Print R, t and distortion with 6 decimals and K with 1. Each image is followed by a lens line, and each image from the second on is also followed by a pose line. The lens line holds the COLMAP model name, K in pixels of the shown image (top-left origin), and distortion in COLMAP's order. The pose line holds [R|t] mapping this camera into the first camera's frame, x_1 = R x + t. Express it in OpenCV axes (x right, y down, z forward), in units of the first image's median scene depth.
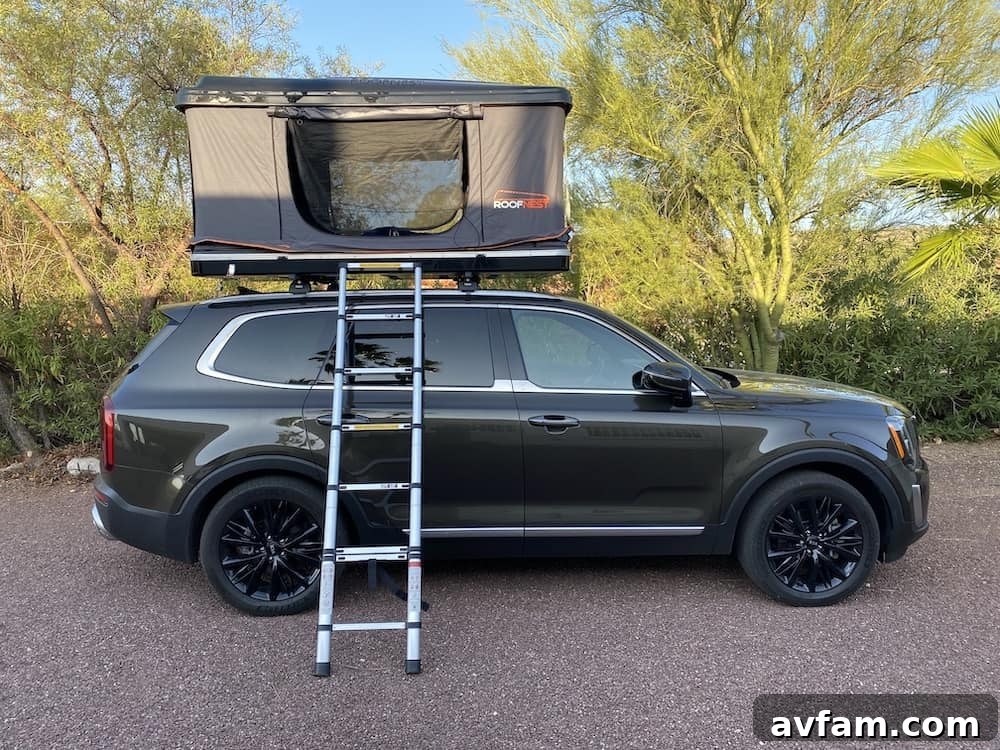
lens RADIAL K [[752.5, 0, 499.4], [0, 752.5, 376.7], [0, 0, 1]] dist [0.054971, -0.058687]
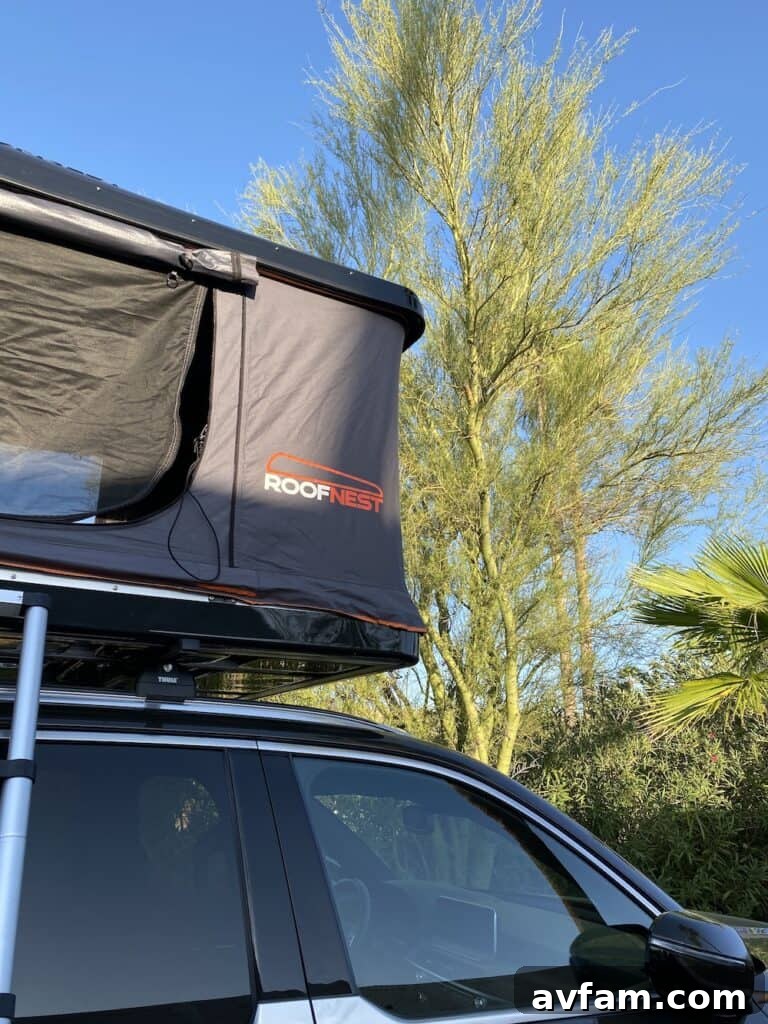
lens RADIAL K [[834.5, 0, 398.3], [0, 834.5, 495.3], [0, 0, 1]] dist [0.079951, -0.006898]
pose [[0.893060, 0.167748, 0.417498, -0.131058], [0.019539, 0.912568, -0.408459, -0.039990], [-0.449513, 0.372936, 0.811700, 0.624742]]
